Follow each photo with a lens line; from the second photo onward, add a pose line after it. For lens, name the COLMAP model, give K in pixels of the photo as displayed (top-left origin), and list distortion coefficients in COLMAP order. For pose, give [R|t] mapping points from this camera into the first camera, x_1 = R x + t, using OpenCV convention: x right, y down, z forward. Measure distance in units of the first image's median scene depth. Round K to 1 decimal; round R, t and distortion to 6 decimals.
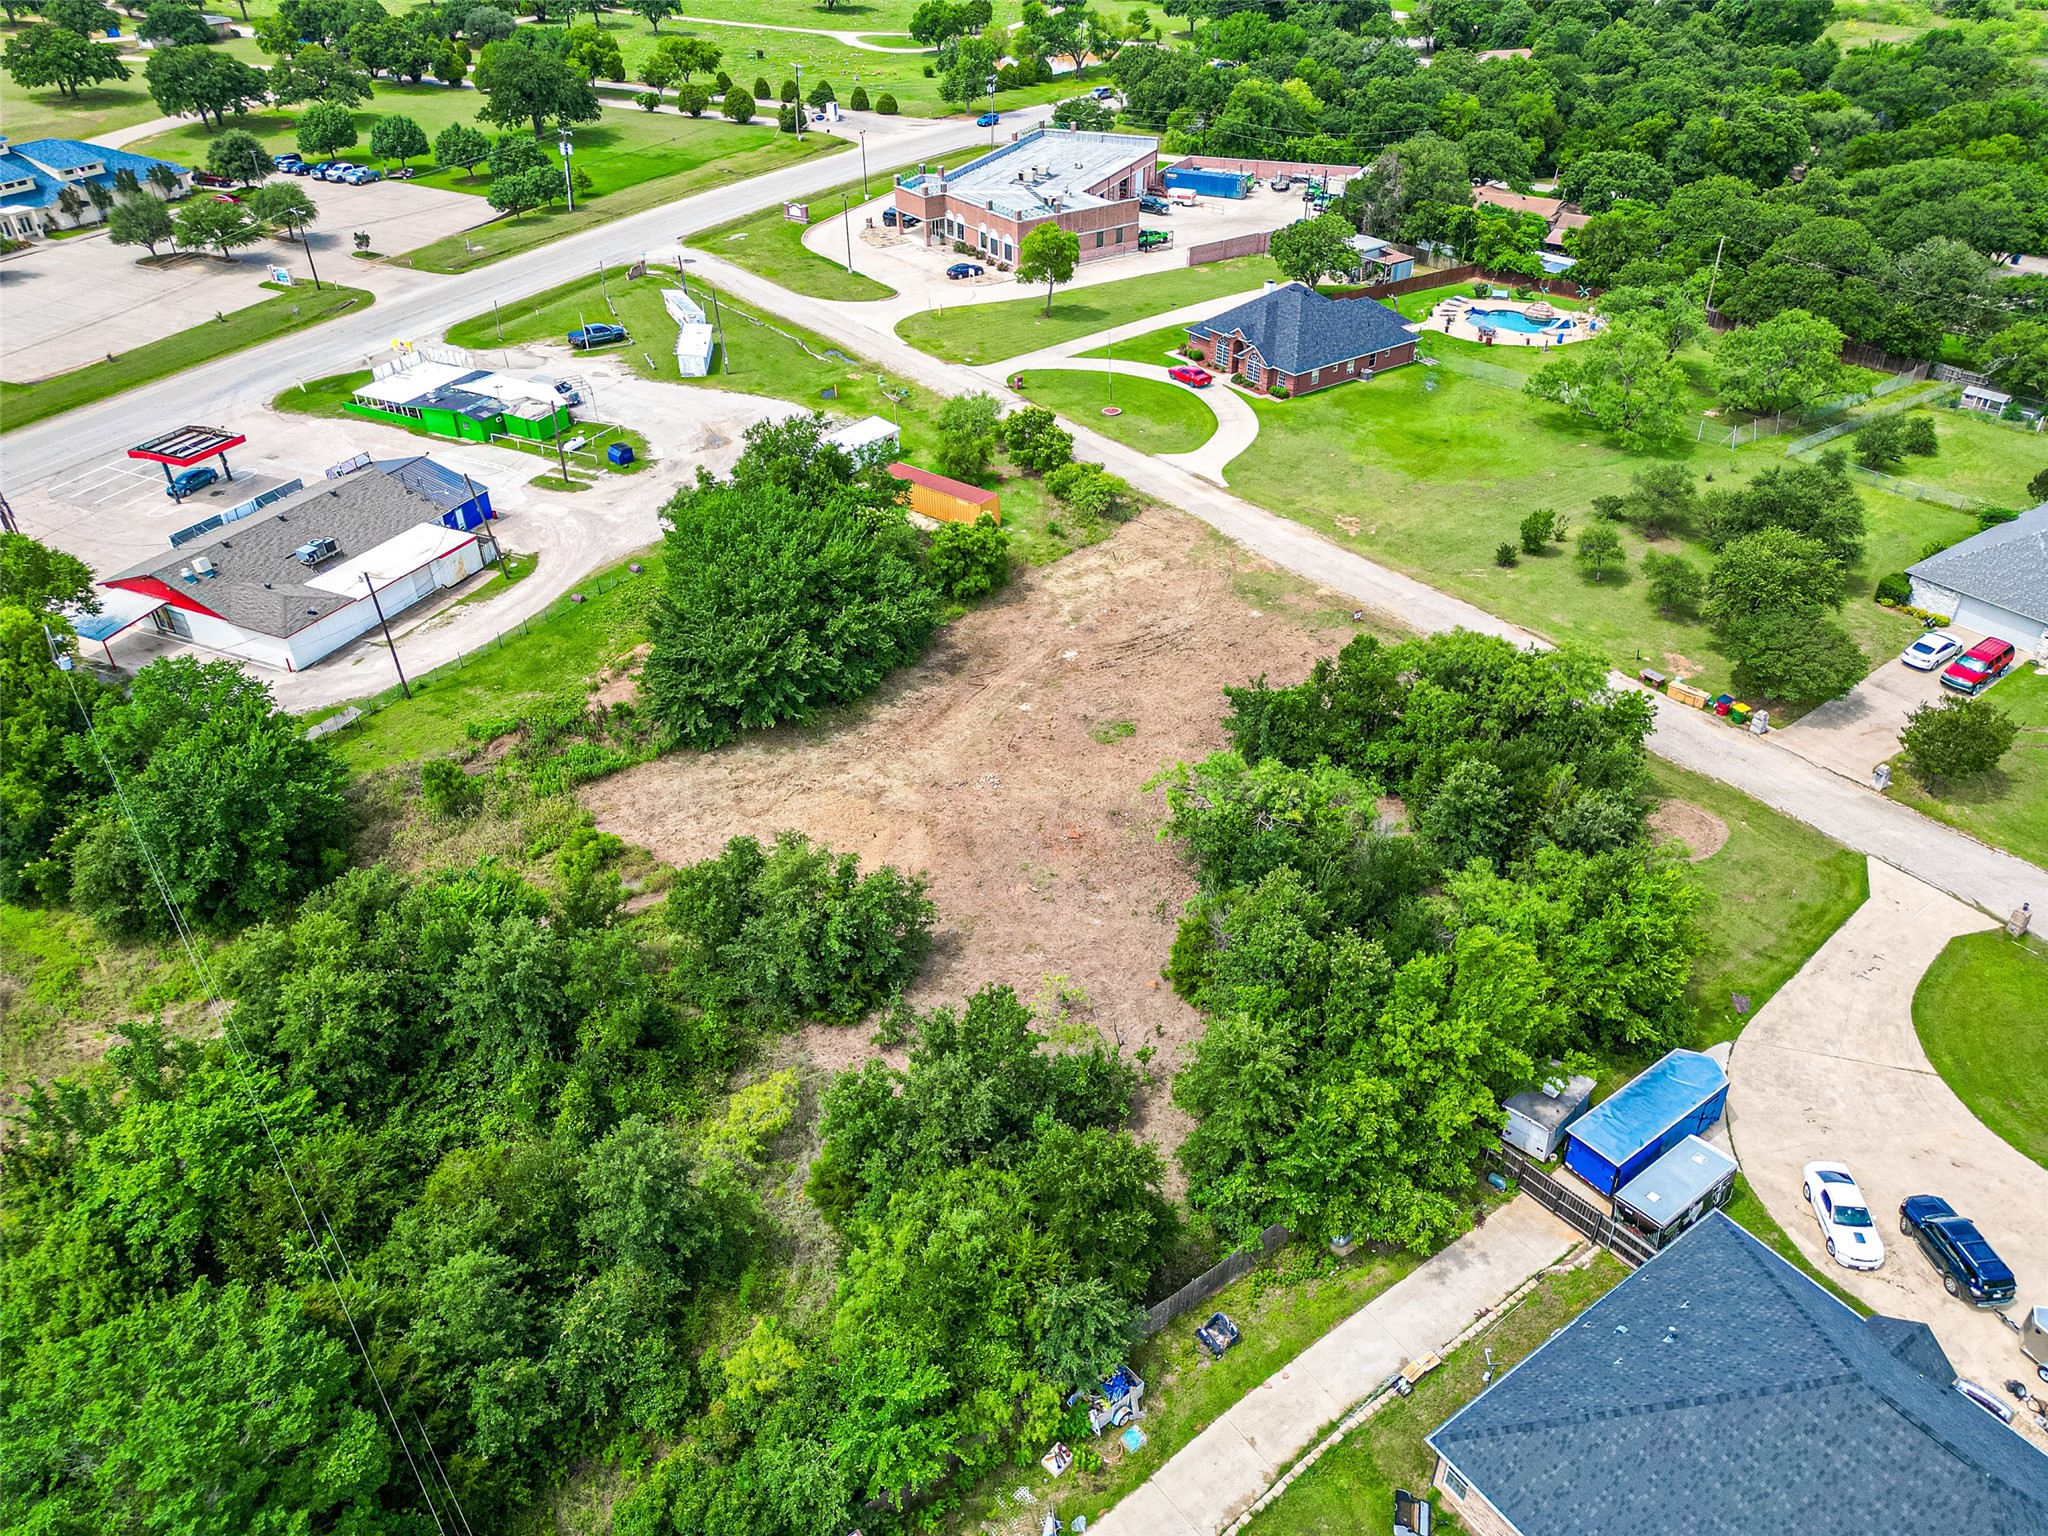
lens RADIAL K [[1457.9, 0, 1024.4], [0, 1457.9, 744.3], [0, 0, 1]] dist [0.075594, -0.082336]
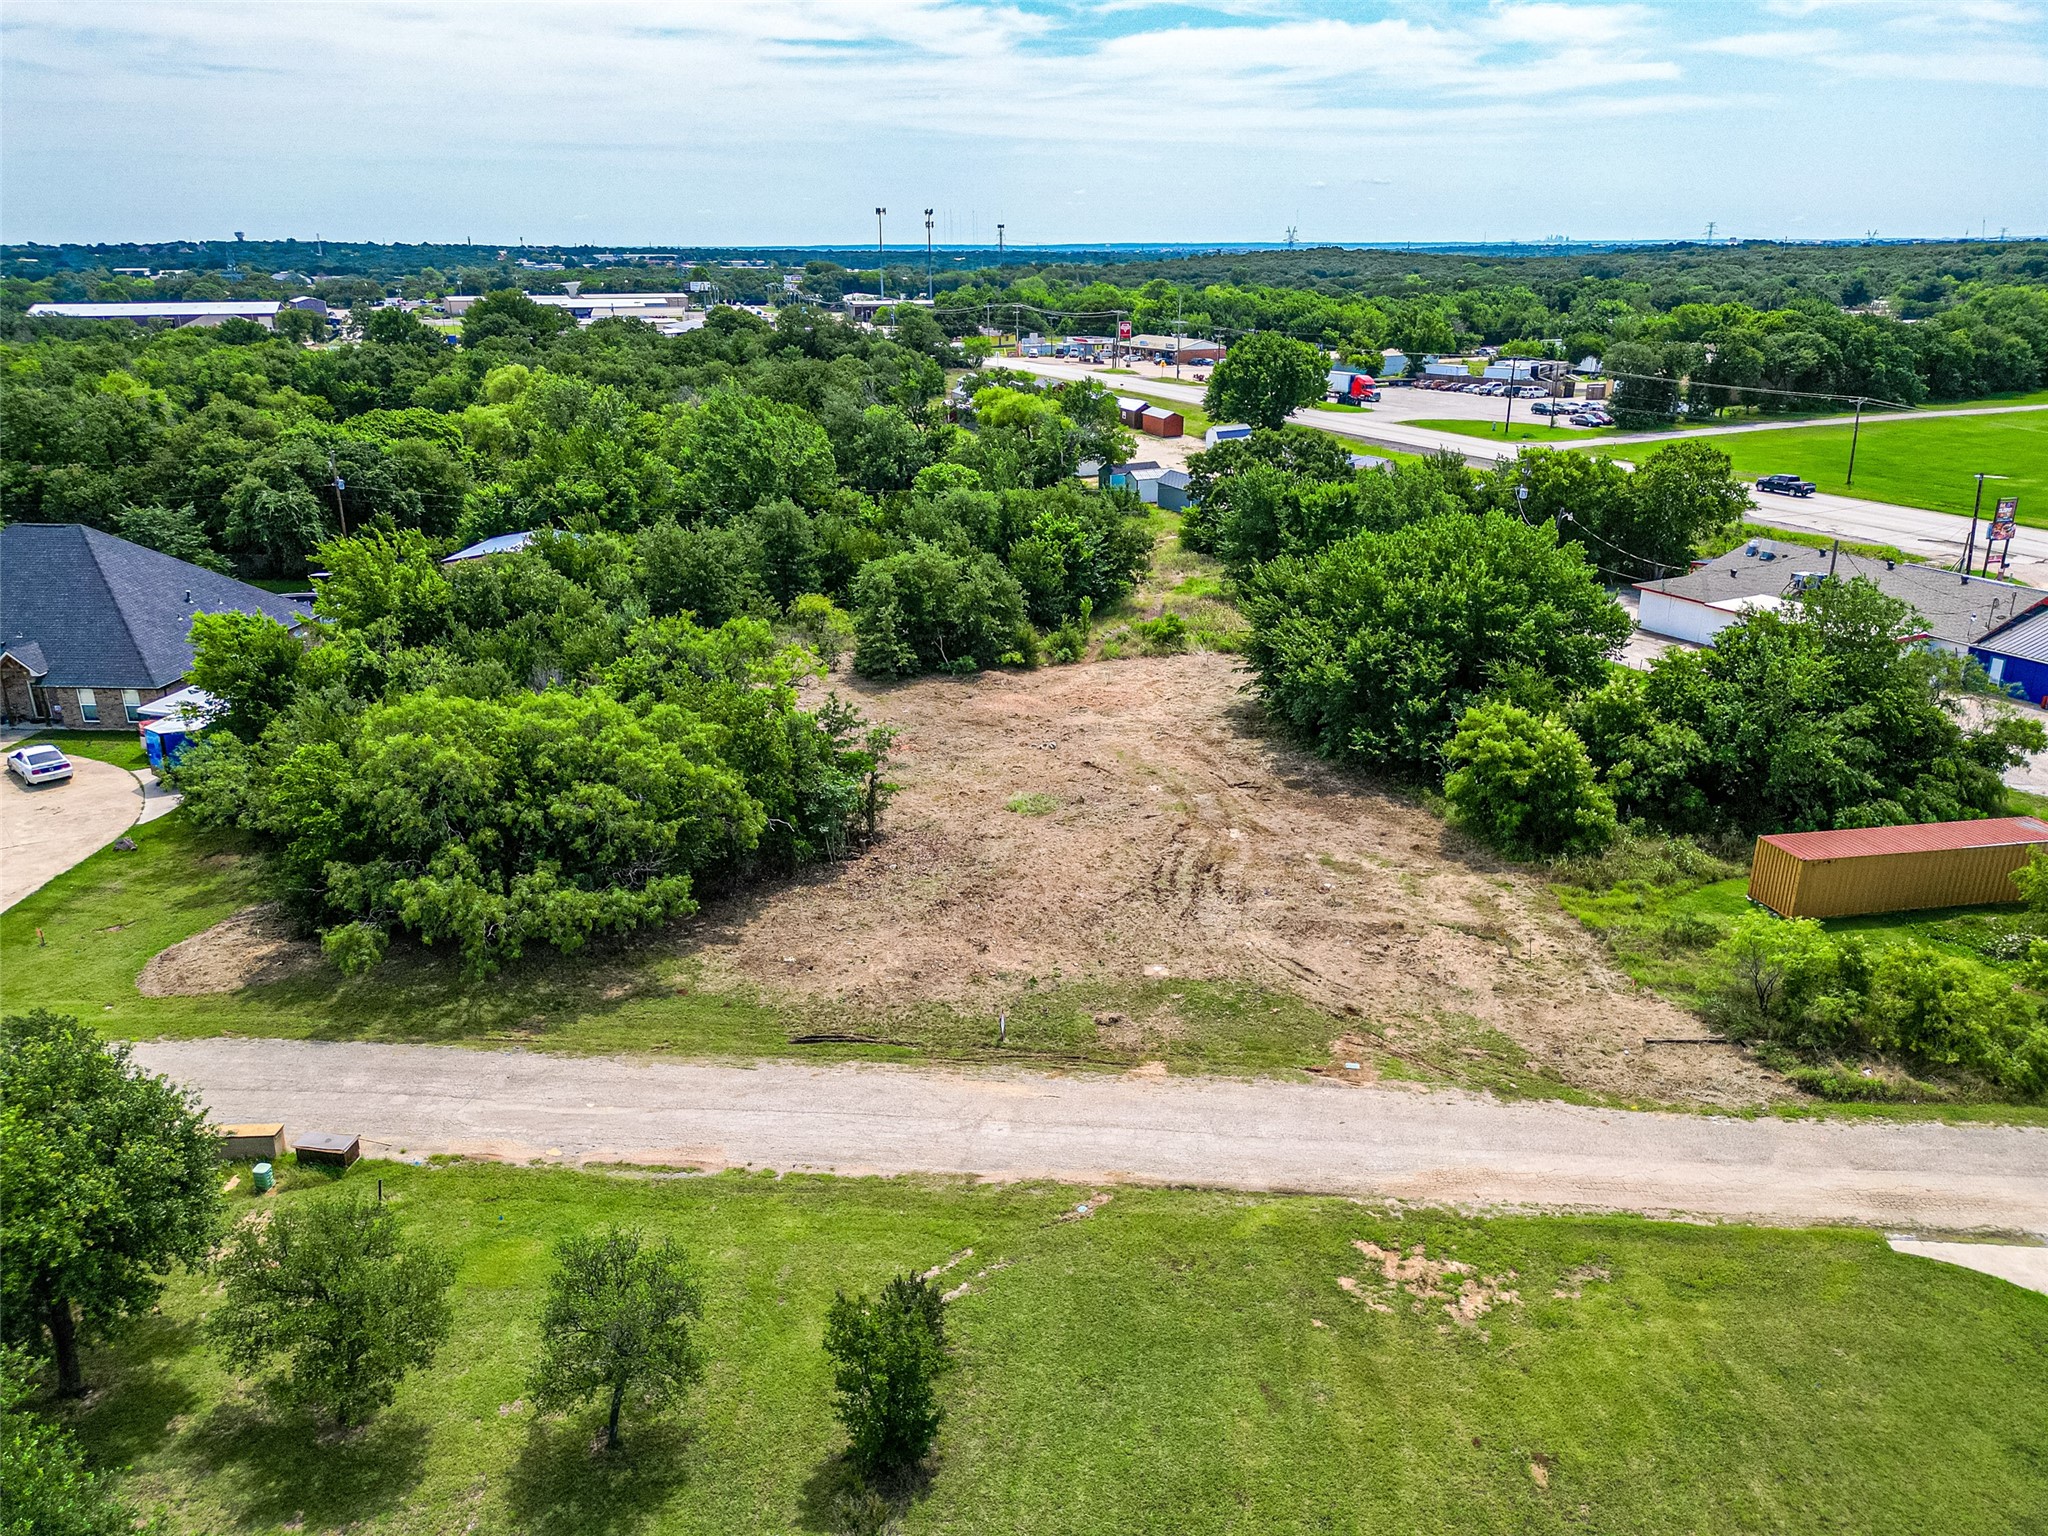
lens RADIAL K [[1457.9, 0, 1024.4], [0, 1457.9, 744.3], [0, 0, 1]] dist [0.075594, -0.082336]
pose [[-0.629840, 0.259923, -0.731944, 0.475697], [-0.420542, 0.678157, 0.602700, -0.378218], [0.653029, 0.687418, -0.317822, 0.971560]]
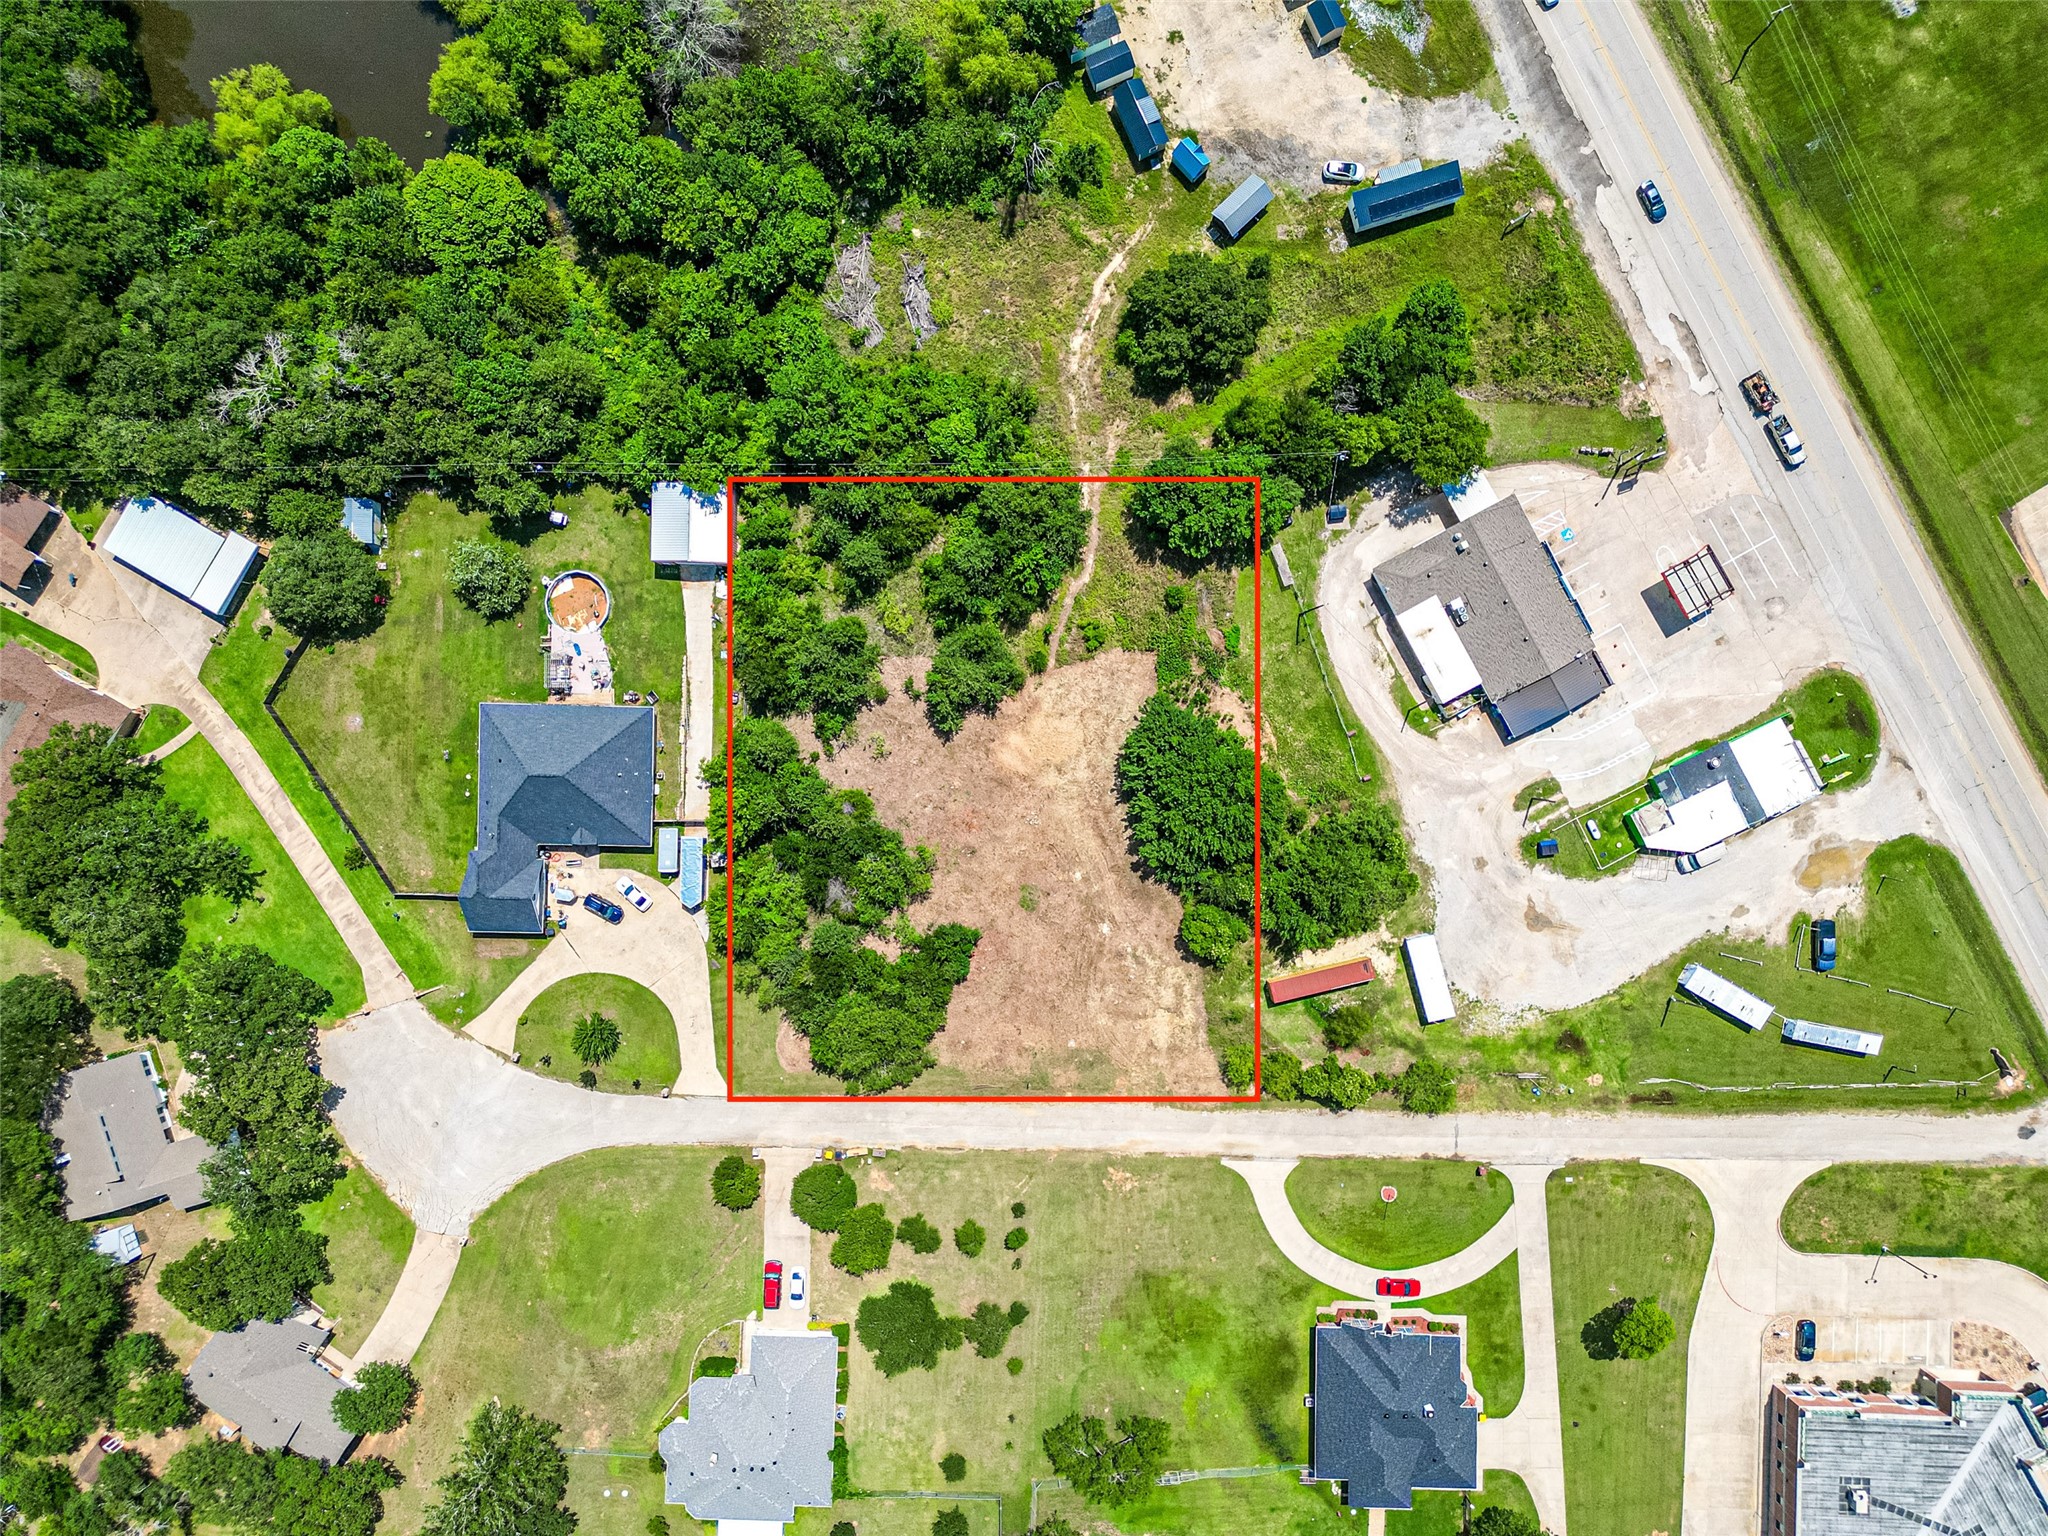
lens RADIAL K [[1457.9, 0, 1024.4], [0, 1457.9, 744.3], [0, 0, 1]] dist [0.075594, -0.082336]
pose [[-0.594420, 0.803663, 0.028104, -0.119873], [-0.426448, -0.344662, 0.836272, -1.220631], [0.681767, 0.485112, 0.547594, -0.110183]]
